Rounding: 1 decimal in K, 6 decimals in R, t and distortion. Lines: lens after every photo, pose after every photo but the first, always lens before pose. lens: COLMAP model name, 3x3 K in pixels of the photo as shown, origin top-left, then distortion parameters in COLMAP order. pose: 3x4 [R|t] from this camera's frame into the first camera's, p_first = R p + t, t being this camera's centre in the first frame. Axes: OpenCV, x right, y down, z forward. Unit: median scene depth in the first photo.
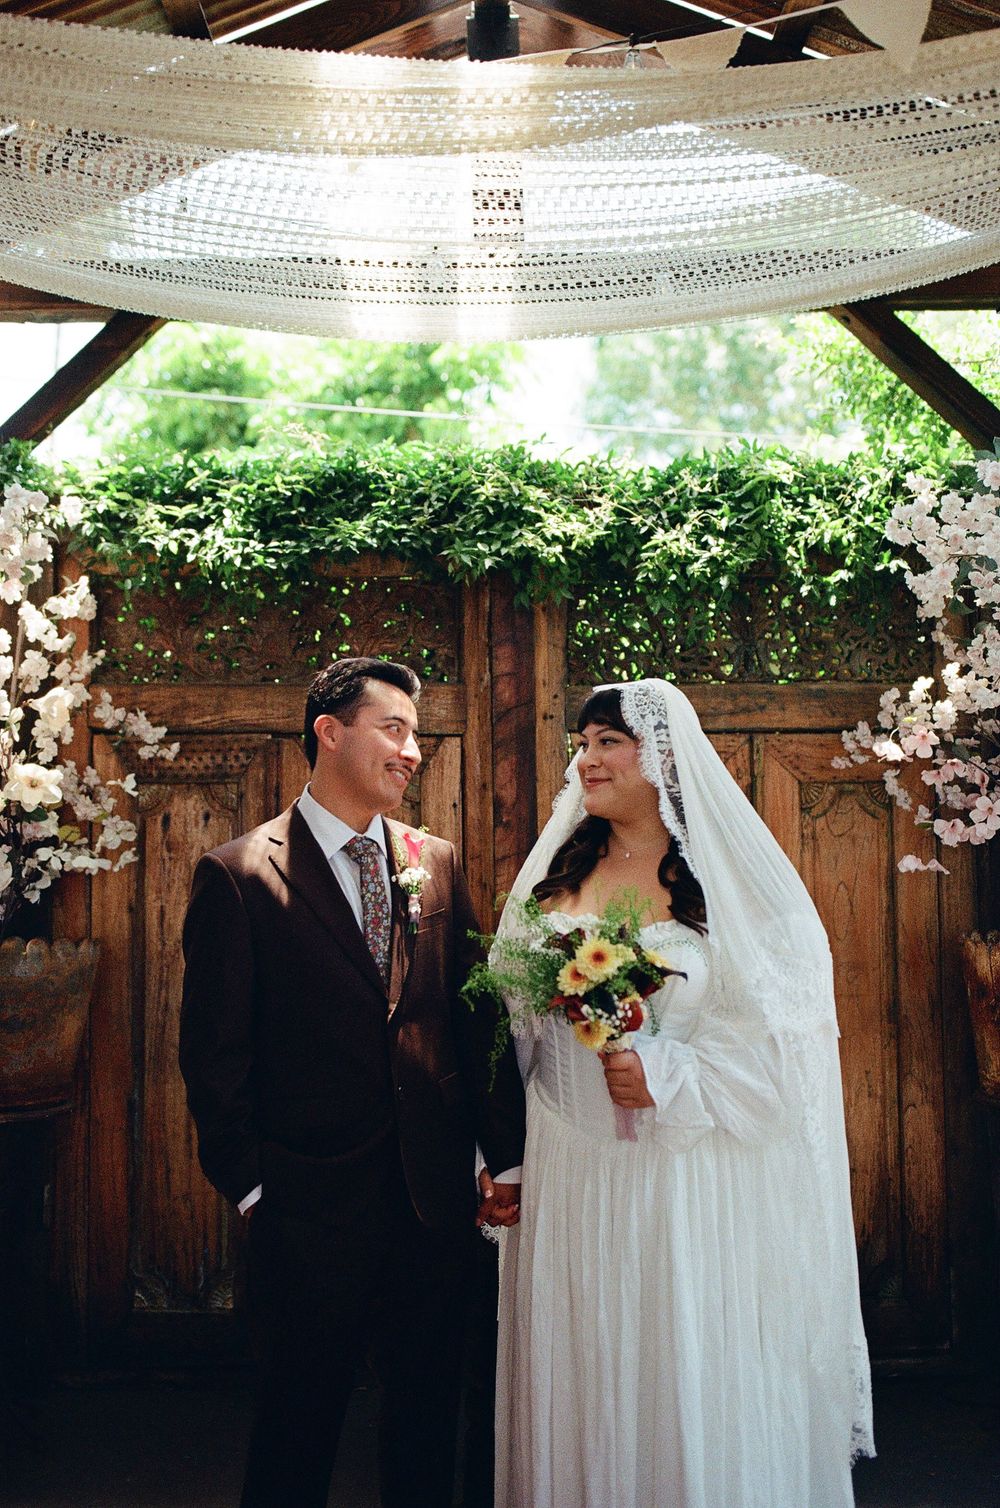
lens RADIAL K [[1536.5, 0, 501.5], [0, 1536.5, 777.2], [0, 0, 1]] dist [0.018086, -0.095571]
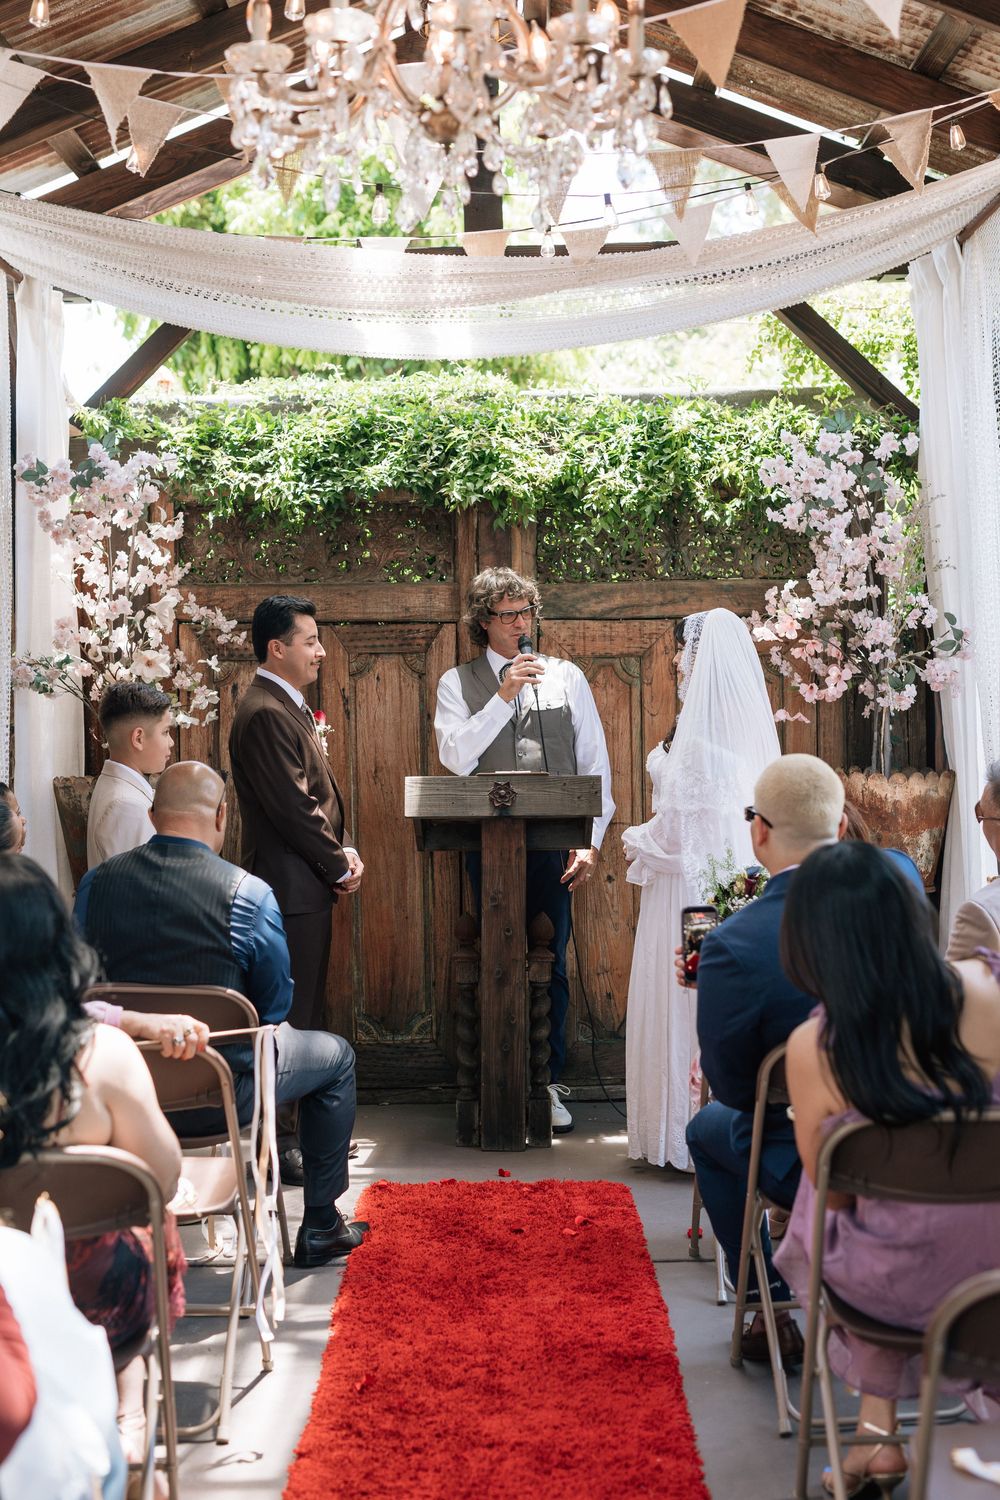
lens RADIAL K [[1877.8, 0, 503.1], [0, 1877.8, 719.1], [0, 0, 1]] dist [-0.061537, -0.016498]
pose [[0.999905, -0.007240, -0.011718, 0.033551], [0.007752, 0.998990, 0.044255, -0.015895], [0.011386, -0.044342, 0.998952, -0.637765]]
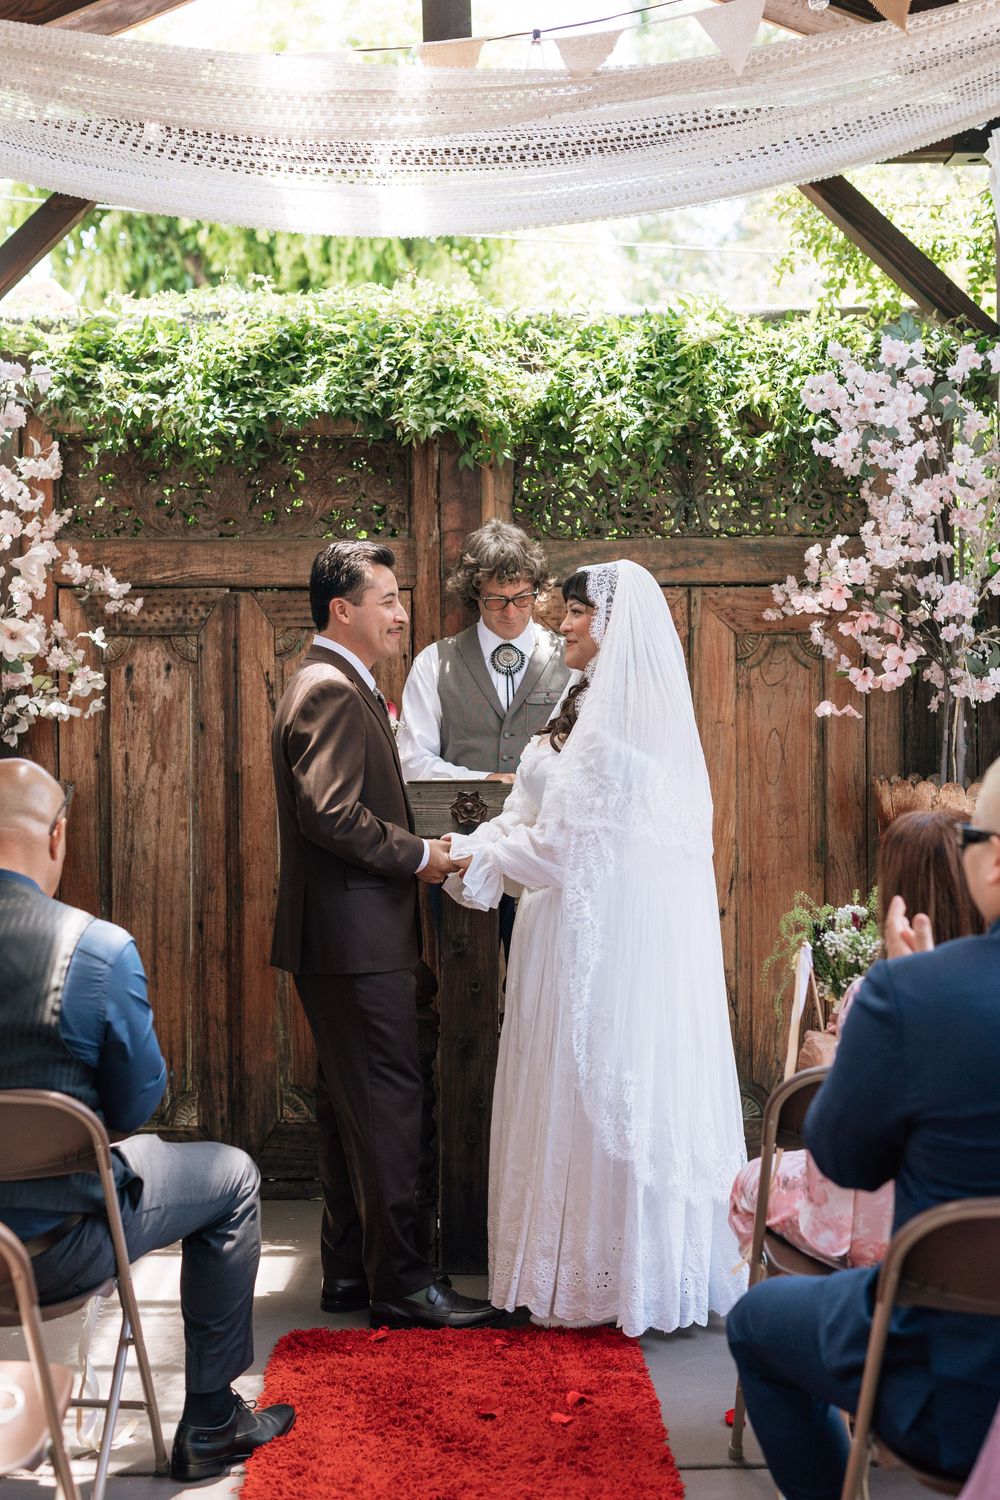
lens RADIAL K [[2005.9, 0, 502.2], [0, 2005.9, 741.9], [0, 0, 1]] dist [-0.023705, 0.004547]
pose [[0.999985, -0.001875, 0.005098, 0.029398], [0.001607, 0.998642, 0.052078, 0.005798], [-0.005189, -0.052069, 0.998630, -0.376940]]
